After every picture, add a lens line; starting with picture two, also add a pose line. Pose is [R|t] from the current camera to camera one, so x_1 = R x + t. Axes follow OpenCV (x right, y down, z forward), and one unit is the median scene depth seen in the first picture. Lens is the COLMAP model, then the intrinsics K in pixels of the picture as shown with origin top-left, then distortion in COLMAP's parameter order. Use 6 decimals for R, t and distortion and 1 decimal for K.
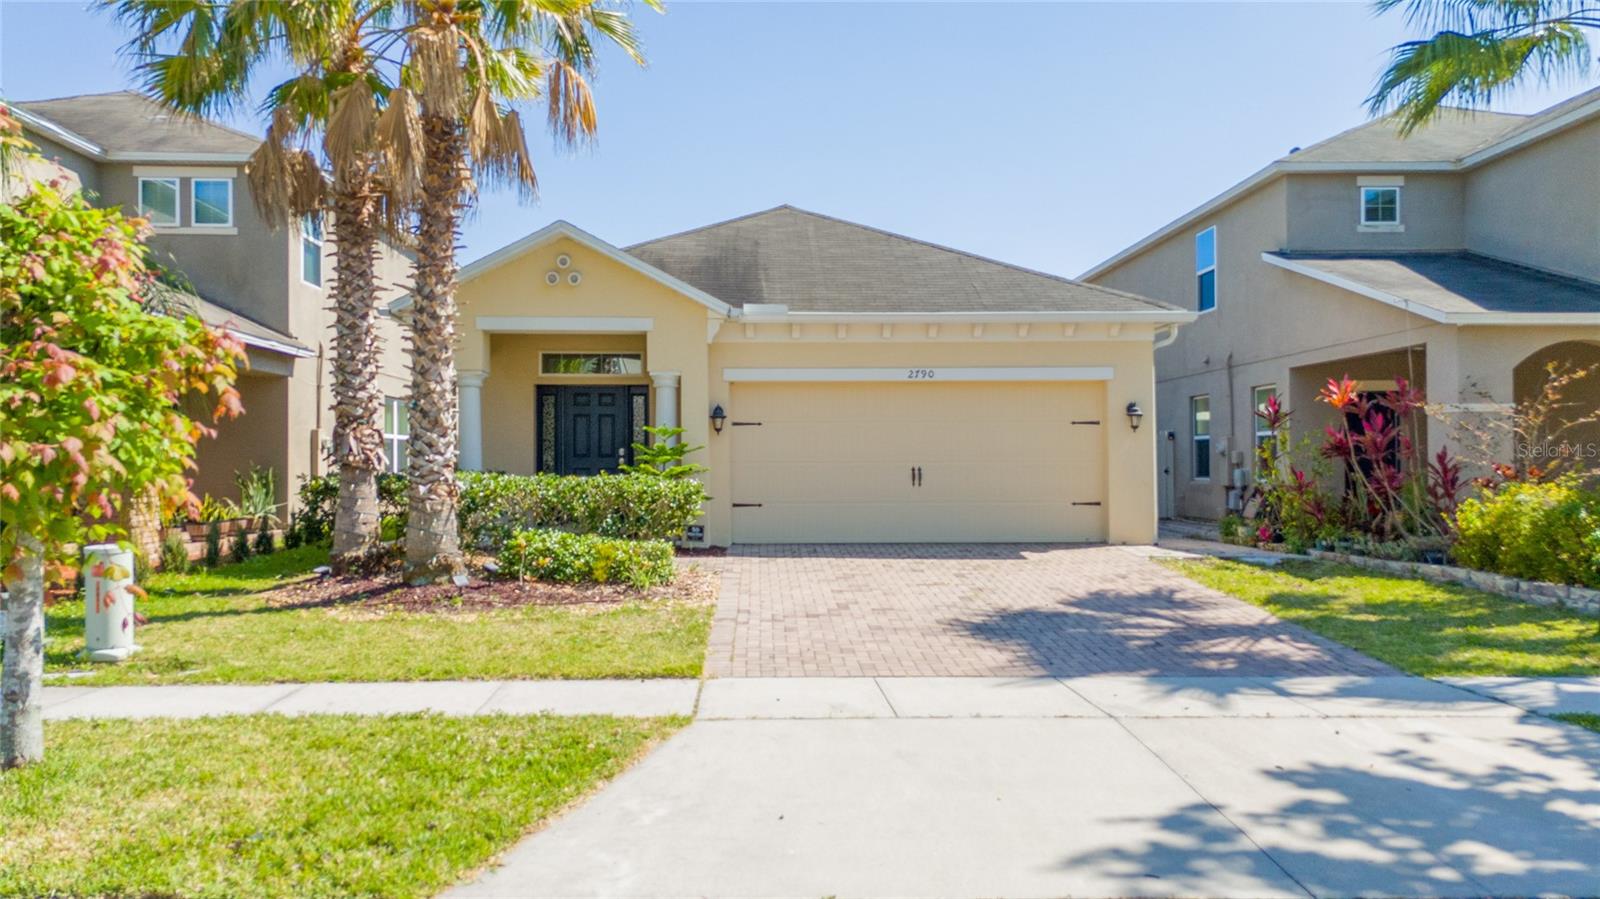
lens RADIAL K [[1164.9, 0, 799.0], [0, 1164.9, 454.5], [0, 0, 1]] dist [0.049817, -0.031532]
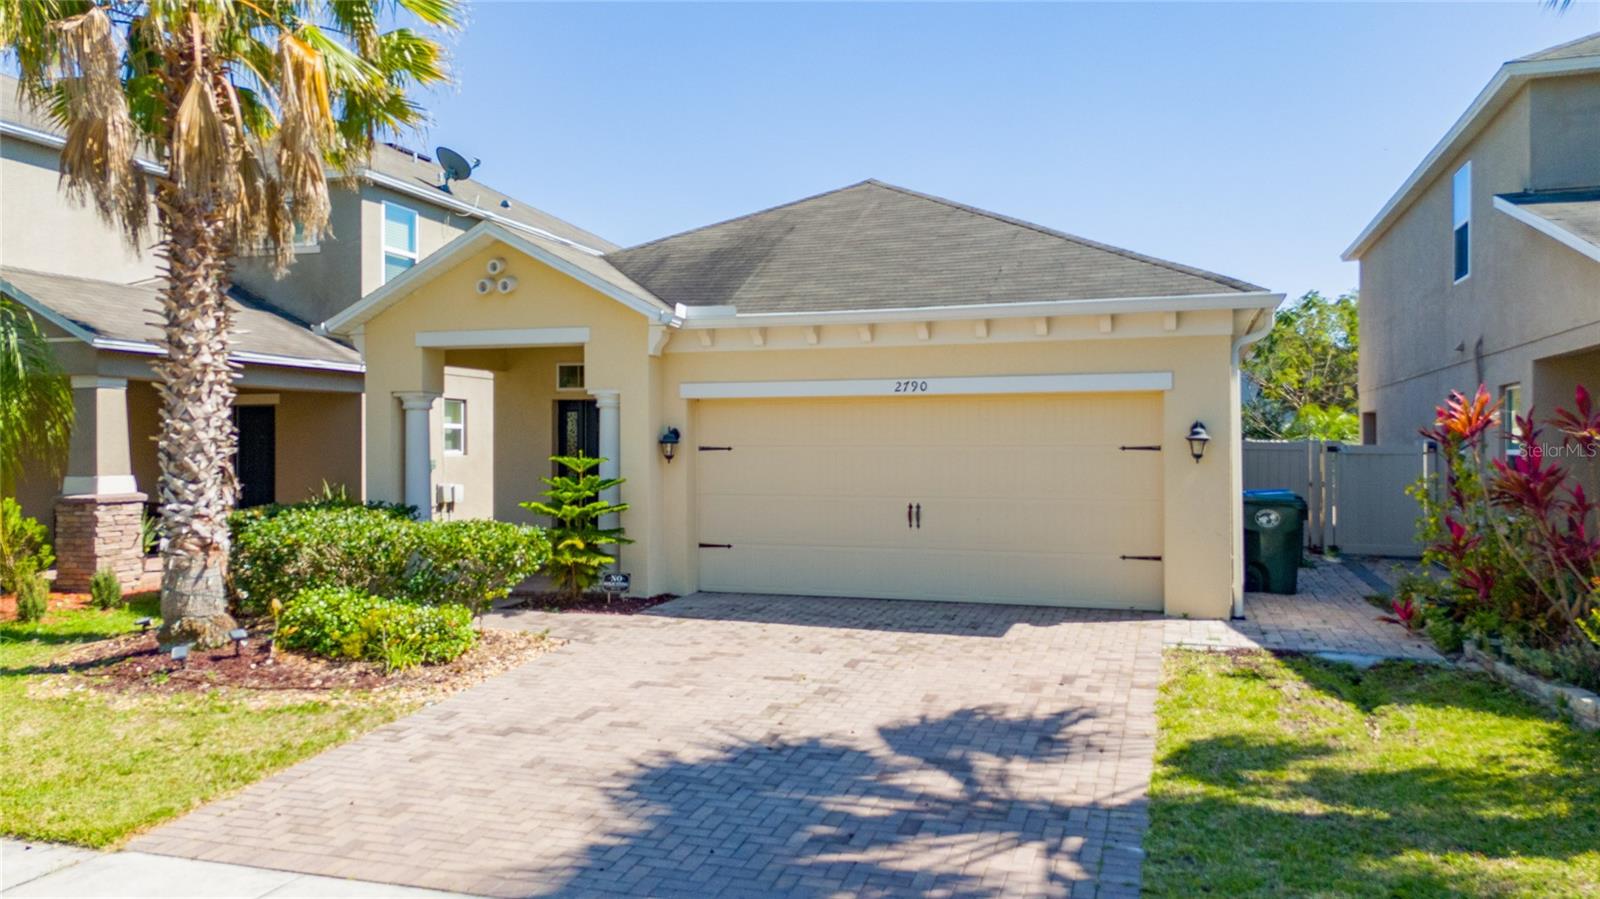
lens RADIAL K [[1164.9, 0, 798.4], [0, 1164.9, 446.3], [0, 0, 1]] dist [0.049817, -0.031532]
pose [[0.938743, 0.002381, -0.344610, 0.303881], [0.000831, 0.999958, 0.009172, -0.036085], [0.344618, -0.008896, 0.938701, 0.238284]]
